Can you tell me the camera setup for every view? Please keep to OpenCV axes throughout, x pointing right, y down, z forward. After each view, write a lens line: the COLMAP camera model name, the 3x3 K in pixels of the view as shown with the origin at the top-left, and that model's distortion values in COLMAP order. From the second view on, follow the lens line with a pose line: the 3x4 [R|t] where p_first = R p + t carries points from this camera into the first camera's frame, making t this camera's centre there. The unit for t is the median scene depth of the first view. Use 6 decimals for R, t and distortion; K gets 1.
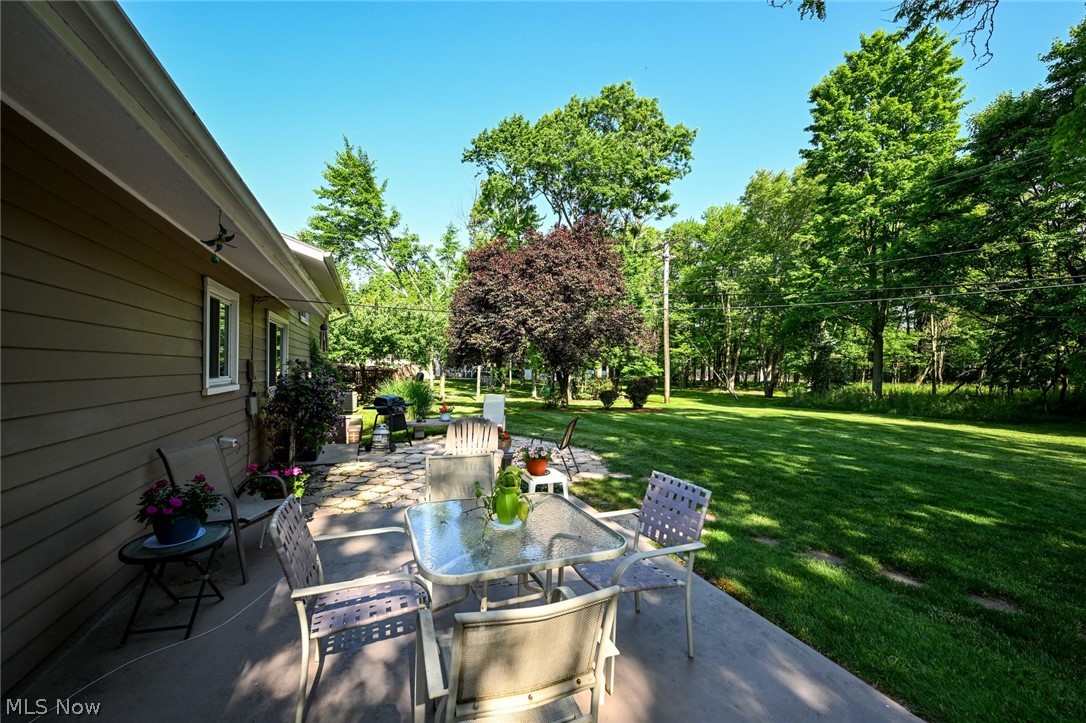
lens RADIAL K [[432.1, 0, 543.7], [0, 432.1, 363.2], [0, 0, 1]] dist [0.000414, -0.000037]
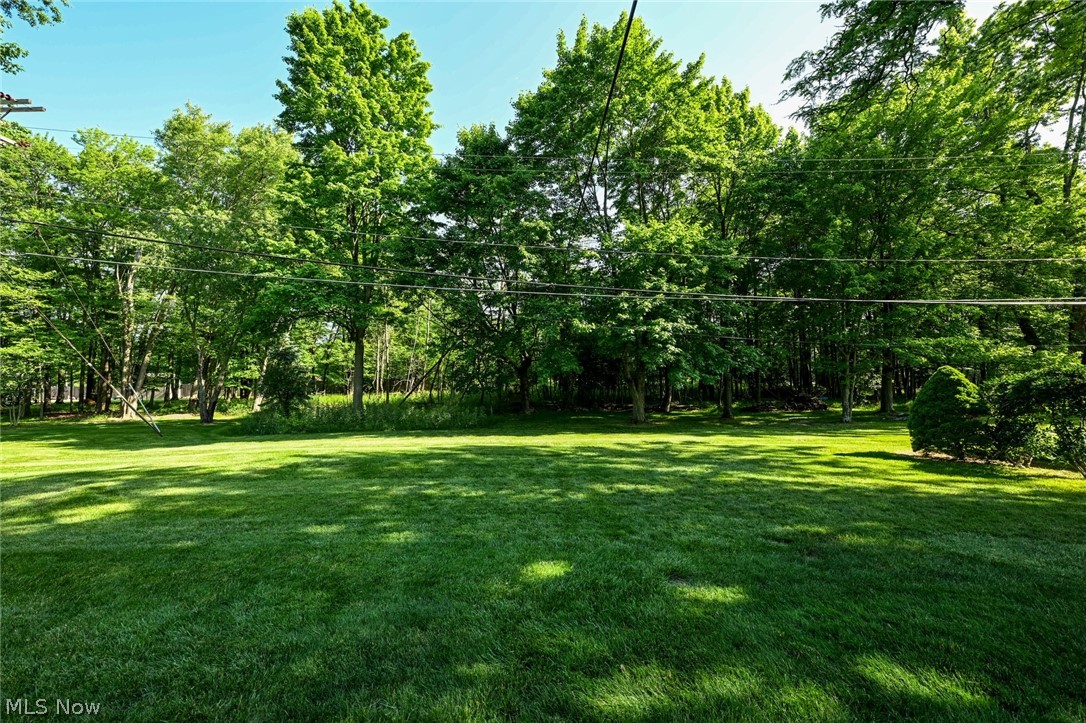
lens RADIAL K [[423.5, 0, 537.9], [0, 423.5, 361.3], [0, 0, 1]] dist [0.000131, -0.000063]
pose [[0.358314, 0.030579, 0.933100, 0.091878], [0.003871, 0.999406, -0.034238, 0.008111], [-0.933593, 0.015880, 0.357983, 0.324876]]
